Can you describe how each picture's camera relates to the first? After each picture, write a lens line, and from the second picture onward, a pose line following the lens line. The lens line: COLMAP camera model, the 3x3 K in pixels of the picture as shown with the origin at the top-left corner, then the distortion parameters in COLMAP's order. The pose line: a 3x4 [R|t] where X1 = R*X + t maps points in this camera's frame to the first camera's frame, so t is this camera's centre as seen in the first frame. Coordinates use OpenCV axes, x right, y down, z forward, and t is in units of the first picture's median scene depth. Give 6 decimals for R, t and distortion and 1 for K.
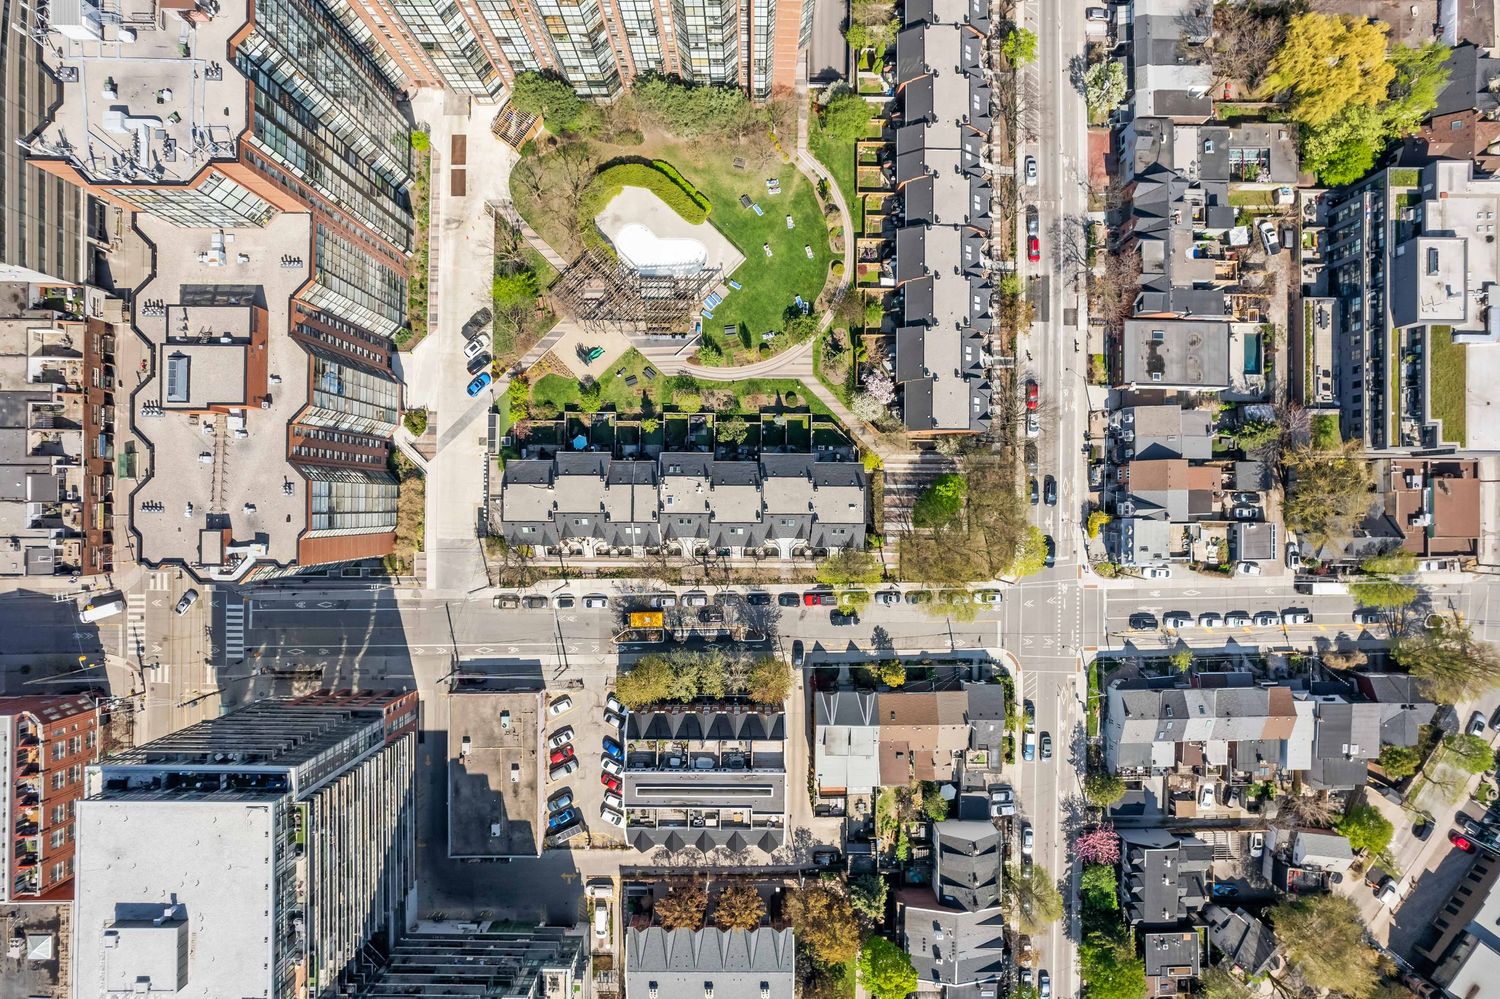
lens RADIAL K [[953.1, 0, 754.5], [0, 953.1, 498.4], [0, 0, 1]] dist [-0.081250, 0.067847]
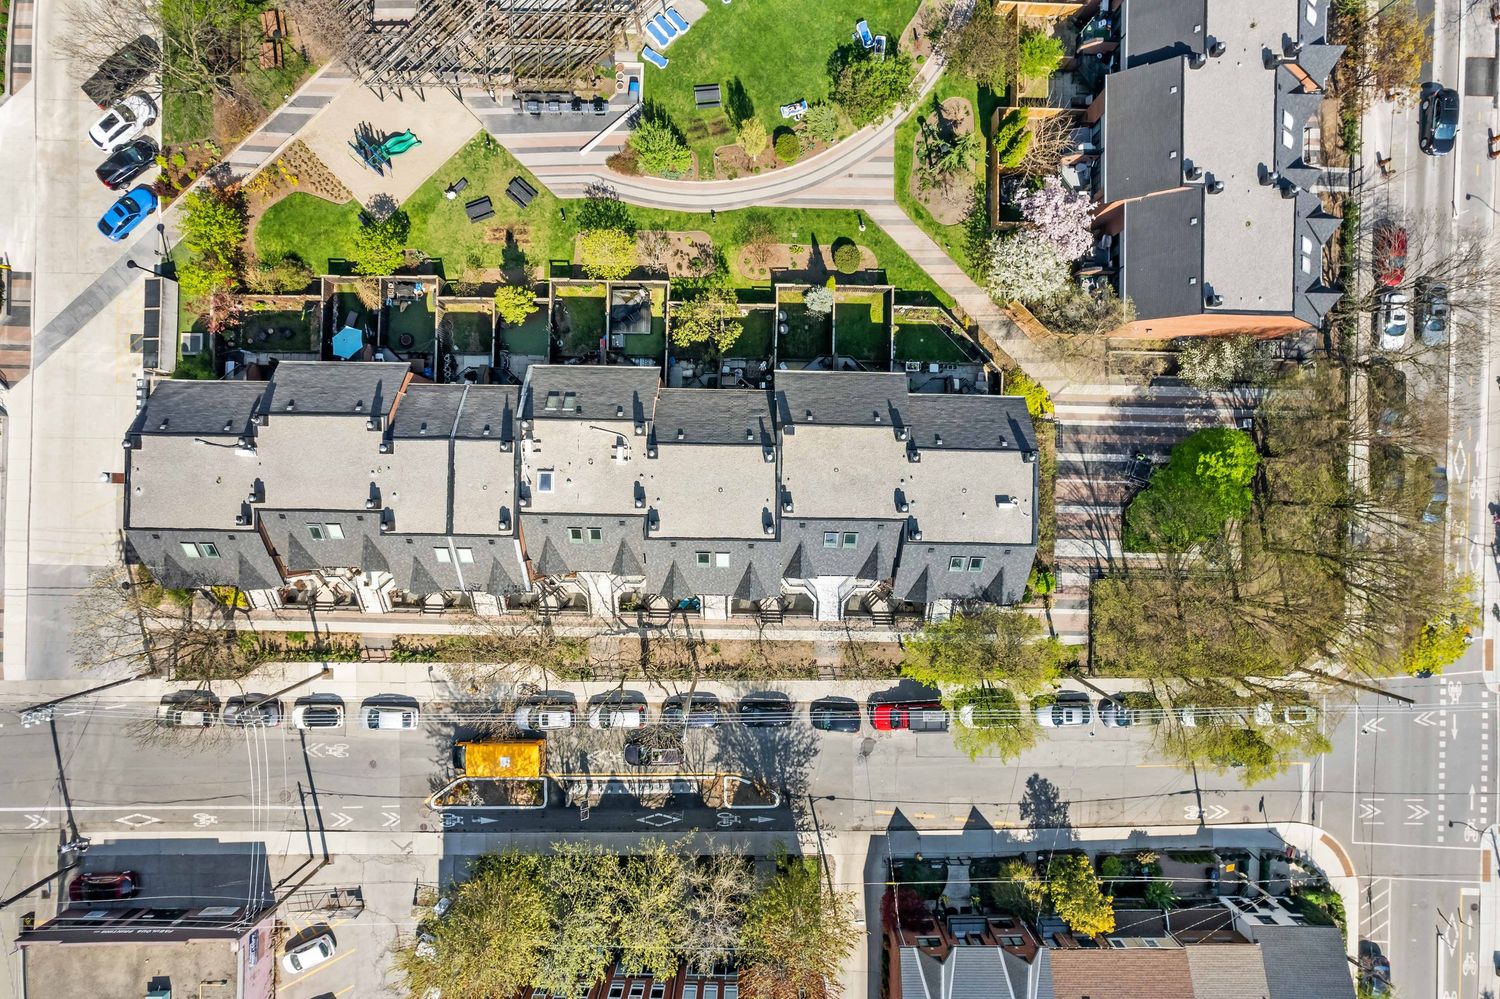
lens RADIAL K [[953.1, 0, 753.5], [0, 953.1, 500.4], [0, 0, 1]] dist [-0.081250, 0.067847]
pose [[0.999932, 0.011510, 0.001607, -0.002756], [-0.011520, 0.999915, 0.006179, 0.006423], [-0.001535, -0.006197, 0.999980, 0.576985]]
